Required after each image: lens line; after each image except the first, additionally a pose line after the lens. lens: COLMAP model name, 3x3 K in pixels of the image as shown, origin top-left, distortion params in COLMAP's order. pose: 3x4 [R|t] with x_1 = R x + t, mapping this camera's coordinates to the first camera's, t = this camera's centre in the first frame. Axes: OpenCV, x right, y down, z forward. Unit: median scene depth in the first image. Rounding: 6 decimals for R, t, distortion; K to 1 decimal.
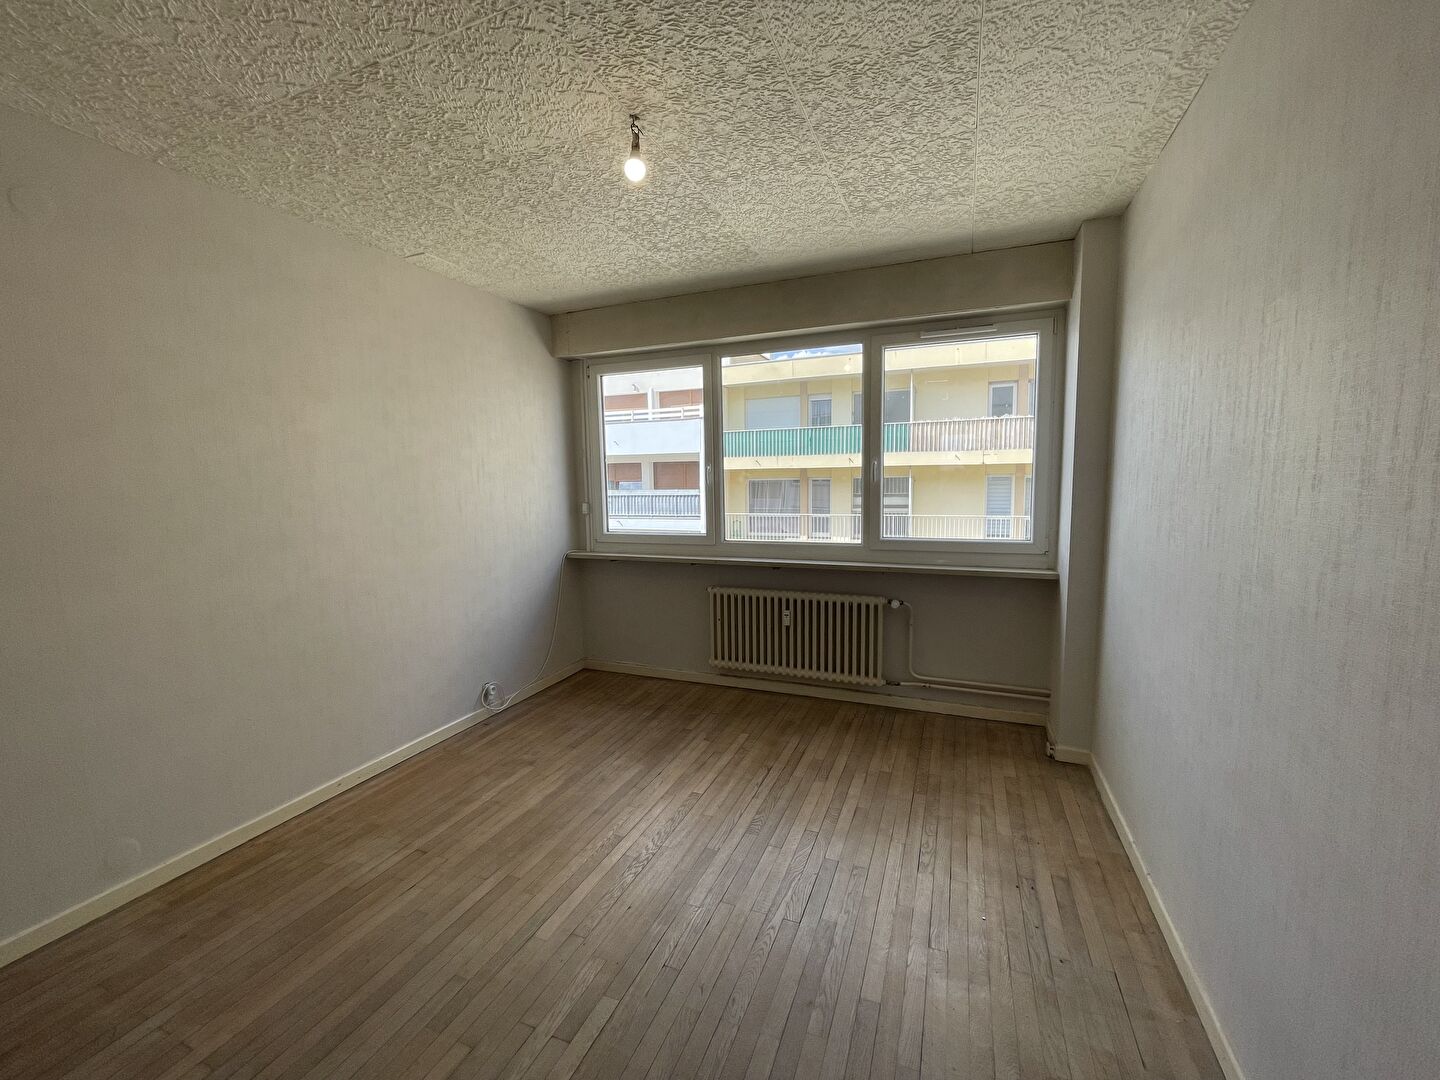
lens RADIAL K [[622.3, 0, 712.2], [0, 622.3, 547.3], [0, 0, 1]] dist [0.001652, 0.000057]
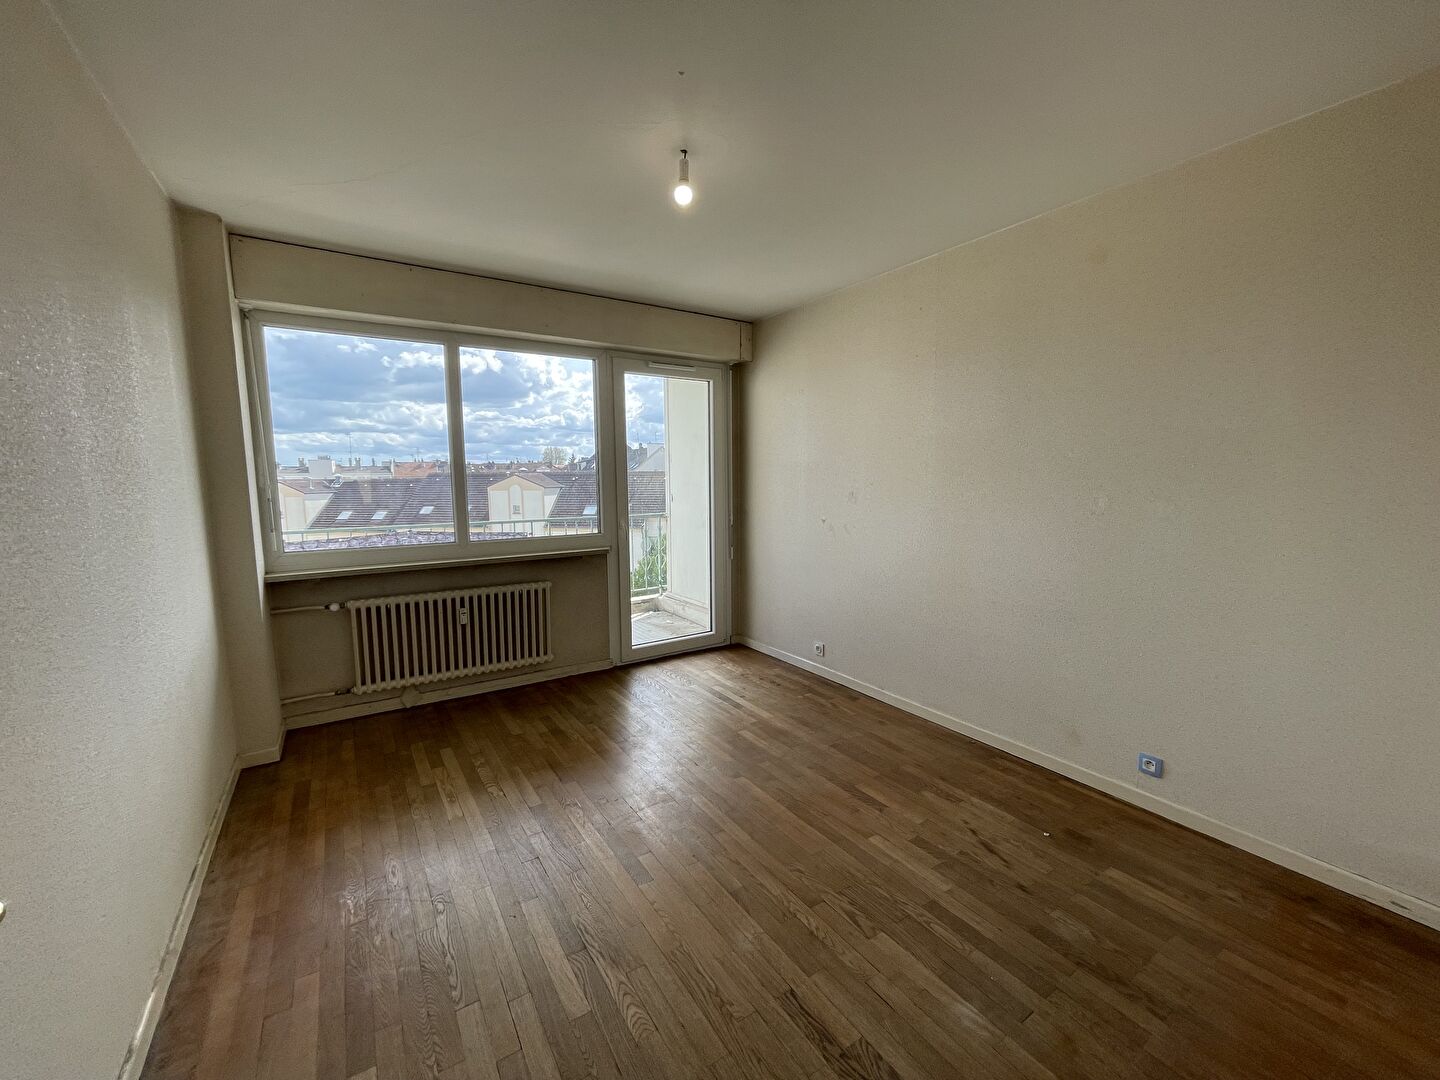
lens RADIAL K [[575.5, 0, 725.9], [0, 575.5, 535.6], [0, 0, 1]] dist [0.013228, 0.001761]
pose [[0.558580, -0.078633, 0.825715, -0.384488], [0.080600, 0.995931, 0.040318, -0.016643], [-0.825525, 0.044032, 0.562645, 0.149740]]
